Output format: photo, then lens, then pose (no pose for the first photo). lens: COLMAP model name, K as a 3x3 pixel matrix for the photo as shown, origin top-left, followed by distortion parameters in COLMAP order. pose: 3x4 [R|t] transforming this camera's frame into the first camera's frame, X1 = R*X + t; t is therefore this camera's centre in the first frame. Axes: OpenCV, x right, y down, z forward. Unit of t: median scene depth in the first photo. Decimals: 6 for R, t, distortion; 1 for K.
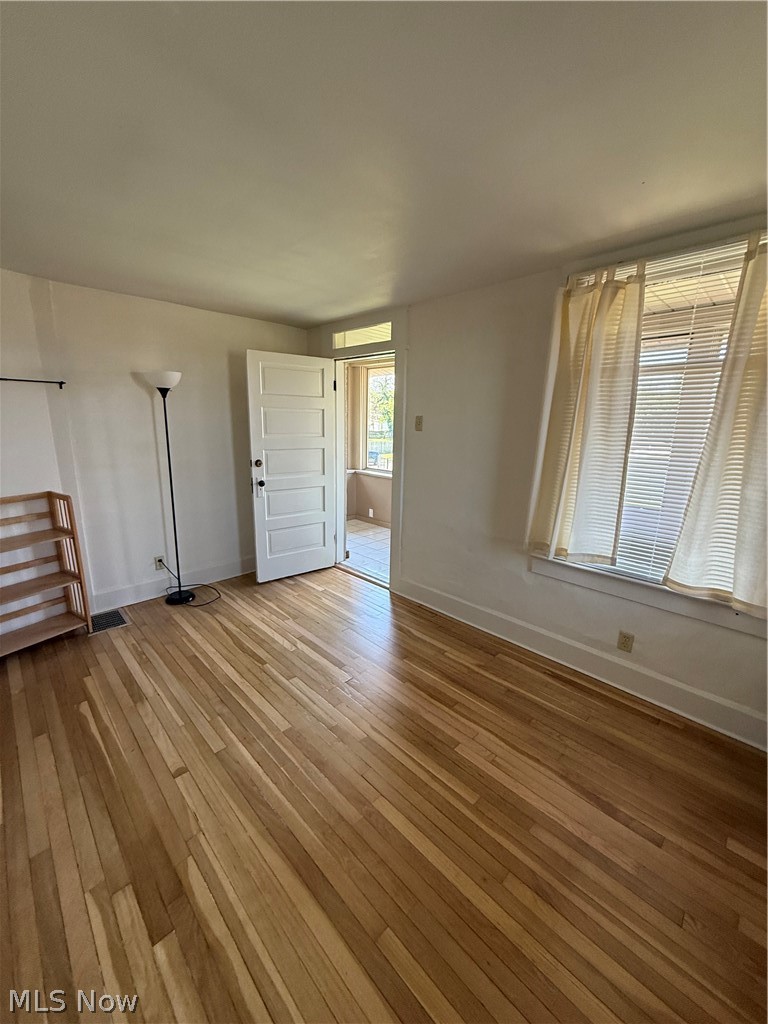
lens RADIAL K [[405.4, 0, 380.2], [0, 405.4, 506.1], [0, 0, 1]] dist [-0.001426, -0.000297]
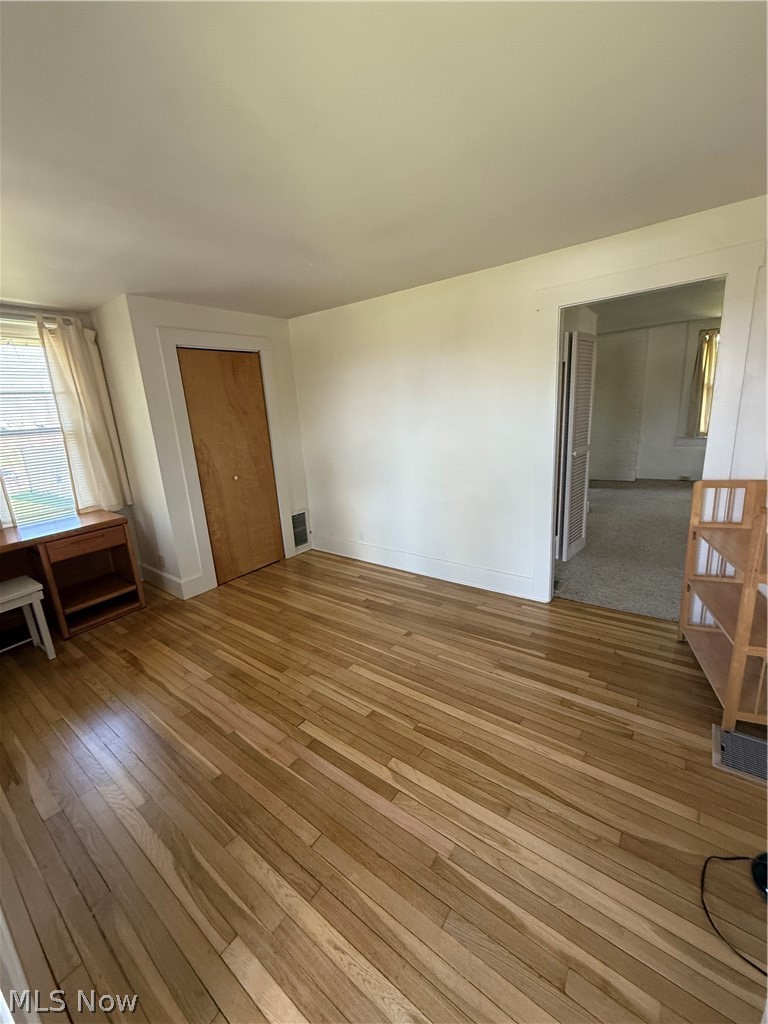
lens RADIAL K [[405.4, 0, 380.2], [0, 405.4, 506.1], [0, 0, 1]] dist [-0.001426, -0.000297]
pose [[-0.986841, 0.083050, -0.138733, -0.187995], [0.014616, 0.900316, 0.434992, -0.390463], [0.161029, 0.427240, -0.889683, 1.862955]]
